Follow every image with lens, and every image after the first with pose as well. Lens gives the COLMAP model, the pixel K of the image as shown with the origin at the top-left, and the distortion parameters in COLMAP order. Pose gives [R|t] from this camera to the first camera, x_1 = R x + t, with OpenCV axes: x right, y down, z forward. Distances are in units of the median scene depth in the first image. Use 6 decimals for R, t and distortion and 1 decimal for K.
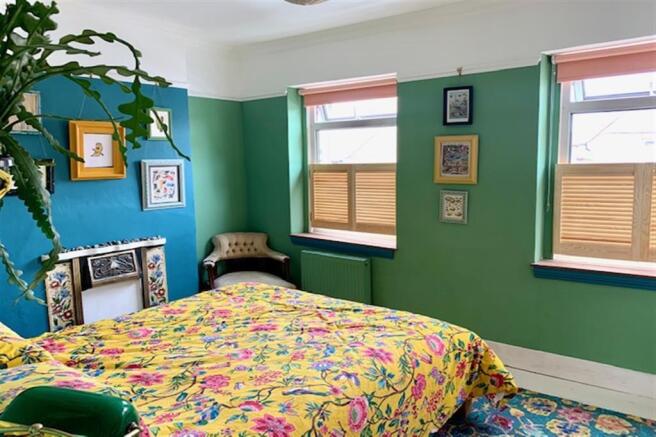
lens RADIAL K [[505.4, 0, 328.0], [0, 505.4, 218.5], [0, 0, 1]] dist [0.061666, -0.146080]
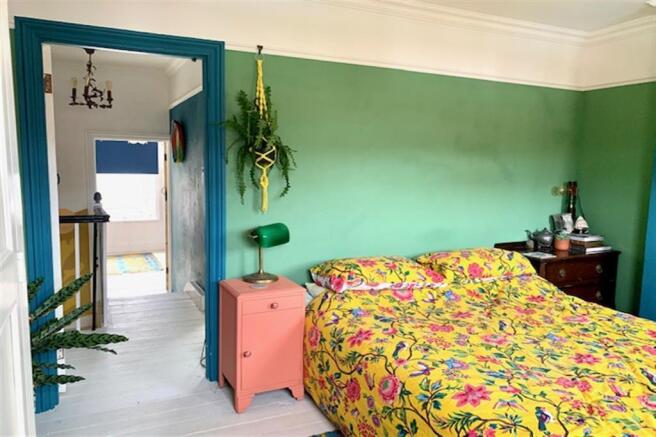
lens RADIAL K [[505.4, 0, 328.0], [0, 505.4, 218.5], [0, 0, 1]] dist [0.061666, -0.146080]
pose [[-0.429097, 0.104427, -0.897201, 0.934761], [-0.117179, 0.978465, 0.169928, -0.115359], [0.895625, 0.178049, -0.407620, 1.142049]]
